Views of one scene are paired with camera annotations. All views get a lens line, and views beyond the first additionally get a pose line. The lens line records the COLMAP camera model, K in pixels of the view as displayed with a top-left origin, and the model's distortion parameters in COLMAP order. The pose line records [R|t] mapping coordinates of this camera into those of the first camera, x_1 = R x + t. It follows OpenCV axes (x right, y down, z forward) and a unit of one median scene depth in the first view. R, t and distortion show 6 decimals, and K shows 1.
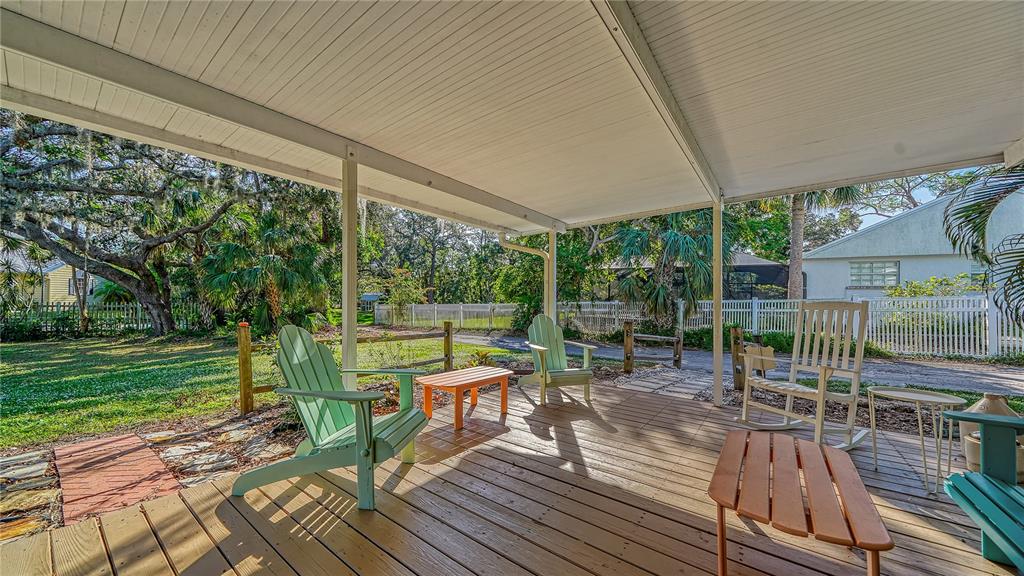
lens RADIAL K [[351.8, 0, 507.7], [0, 351.8, 306.2], [0, 0, 1]] dist [0.000578, 0.000041]
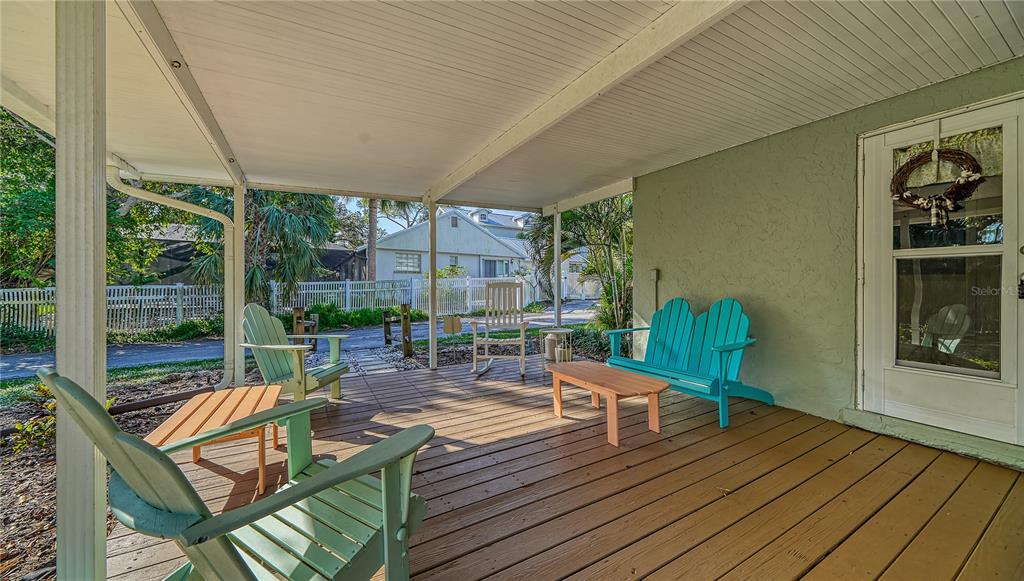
lens RADIAL K [[348.9, 0, 512.0], [0, 348.9, 290.5], [0, 0, 1]] dist [-0.000664, -0.000036]
pose [[0.409823, -0.030477, 0.911656, -0.470296], [0.023280, 0.999466, 0.022948, -0.011991], [-0.911868, 0.011819, 0.410314, 0.305931]]
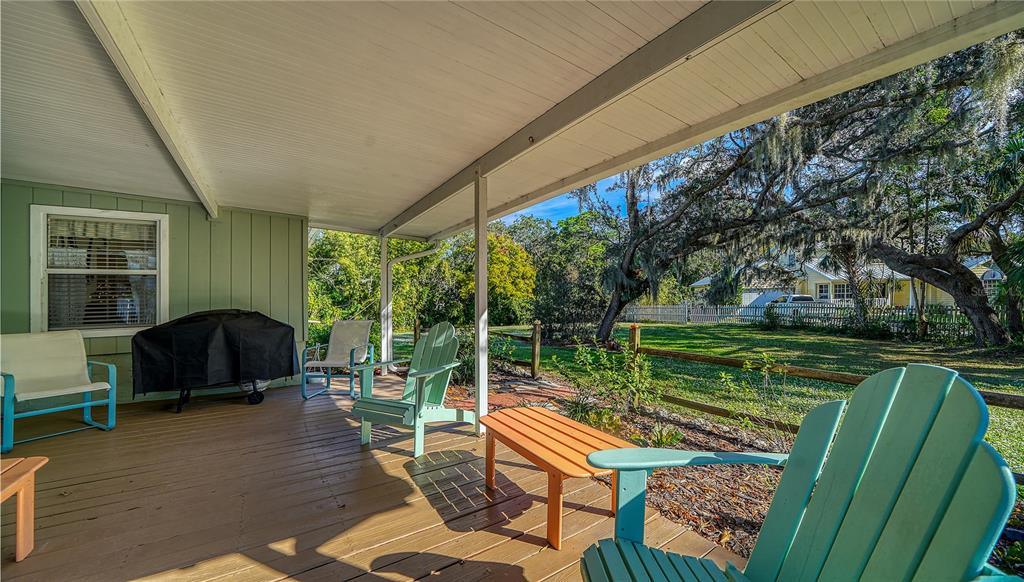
lens RADIAL K [[348.9, 0, 512.0], [0, 348.9, 291.0], [0, 0, 1]] dist [-0.000664, -0.000036]
pose [[-0.330388, -0.038921, -0.943042, 0.495088], [-0.008593, 0.999232, -0.038229, -0.019777], [0.943806, -0.004527, -0.330469, 1.182660]]
